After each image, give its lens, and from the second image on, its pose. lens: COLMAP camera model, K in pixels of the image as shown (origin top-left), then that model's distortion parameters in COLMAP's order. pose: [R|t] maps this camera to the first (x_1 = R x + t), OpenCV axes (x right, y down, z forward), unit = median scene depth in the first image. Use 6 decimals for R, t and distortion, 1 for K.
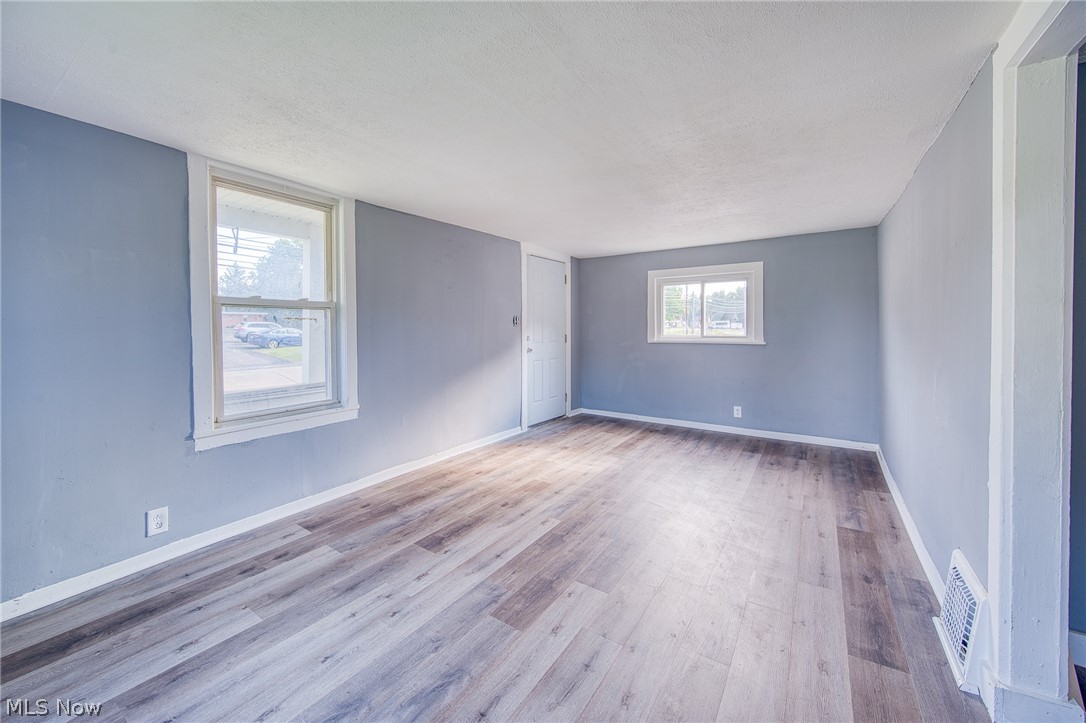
lens RADIAL K [[427.2, 0, 553.2], [0, 427.2, 330.6], [0, 0, 1]] dist [-0.011411, -0.001304]
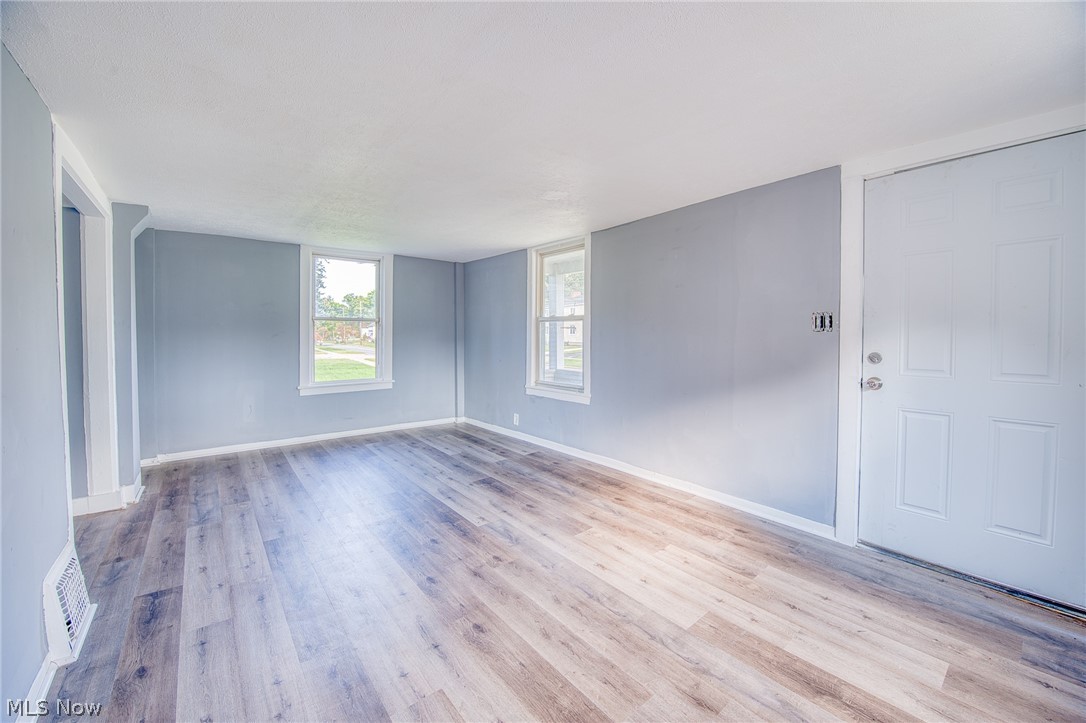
lens RADIAL K [[427.2, 0, 536.2], [0, 427.2, 341.1], [0, 0, 1]] dist [-0.011411, -0.001304]
pose [[-0.341887, 0.025163, -0.939404, 0.871931], [-0.000710, 0.999634, 0.027035, -0.022499], [0.939741, 0.009910, -0.341744, 1.402996]]
